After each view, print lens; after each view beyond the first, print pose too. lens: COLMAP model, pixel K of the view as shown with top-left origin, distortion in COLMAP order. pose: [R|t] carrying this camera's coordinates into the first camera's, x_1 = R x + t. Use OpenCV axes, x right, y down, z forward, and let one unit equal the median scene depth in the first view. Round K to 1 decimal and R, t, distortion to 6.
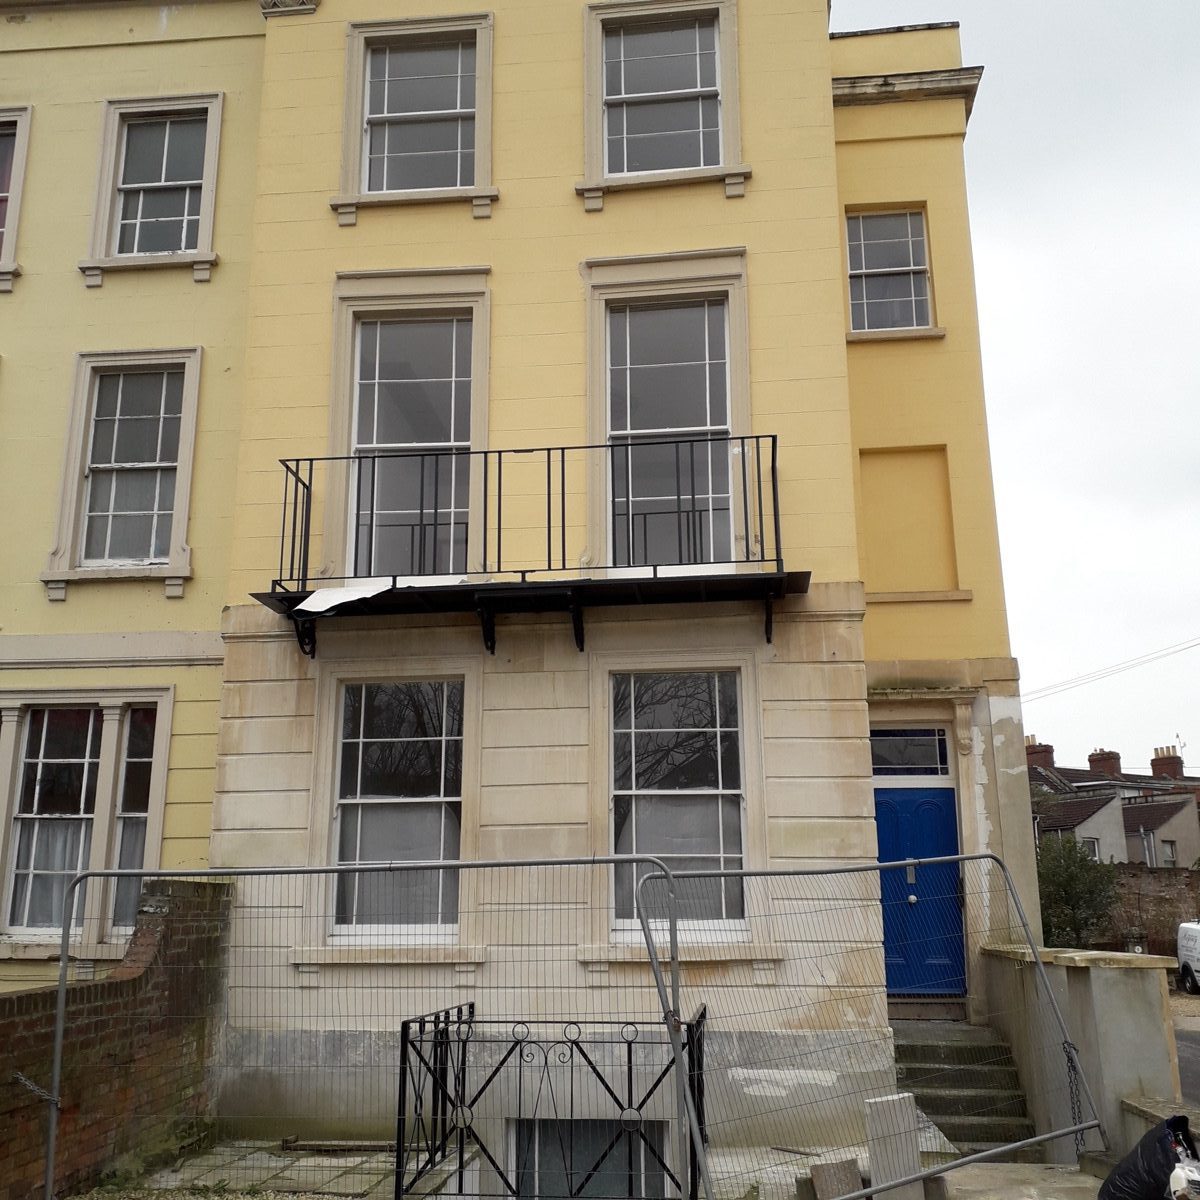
lens RADIAL K [[1238.8, 0, 582.2], [0, 1238.8, 590.9], [0, 0, 1]] dist [0.148315, -0.312560]
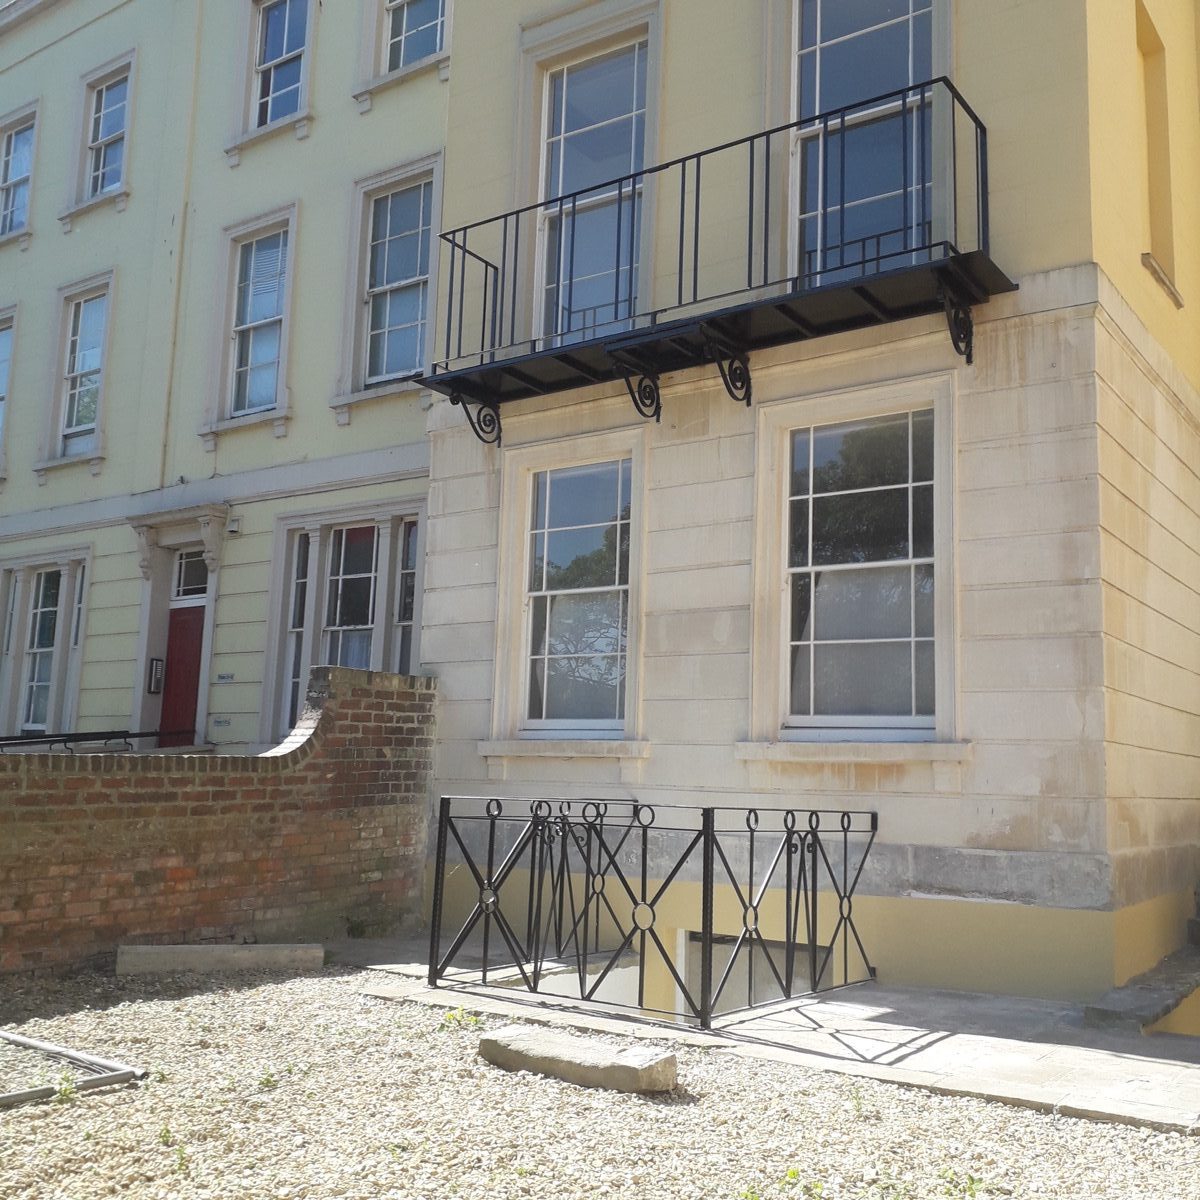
lens RADIAL K [[1223.5, 0, 628.9], [0, 1223.5, 597.1], [0, 0, 1]] dist [0.196973, -0.534853]
pose [[0.885356, -0.037440, -0.463404, 0.284234], [0.080724, 0.993992, 0.073919, 0.100001], [0.457853, -0.102852, 0.883059, 0.195975]]
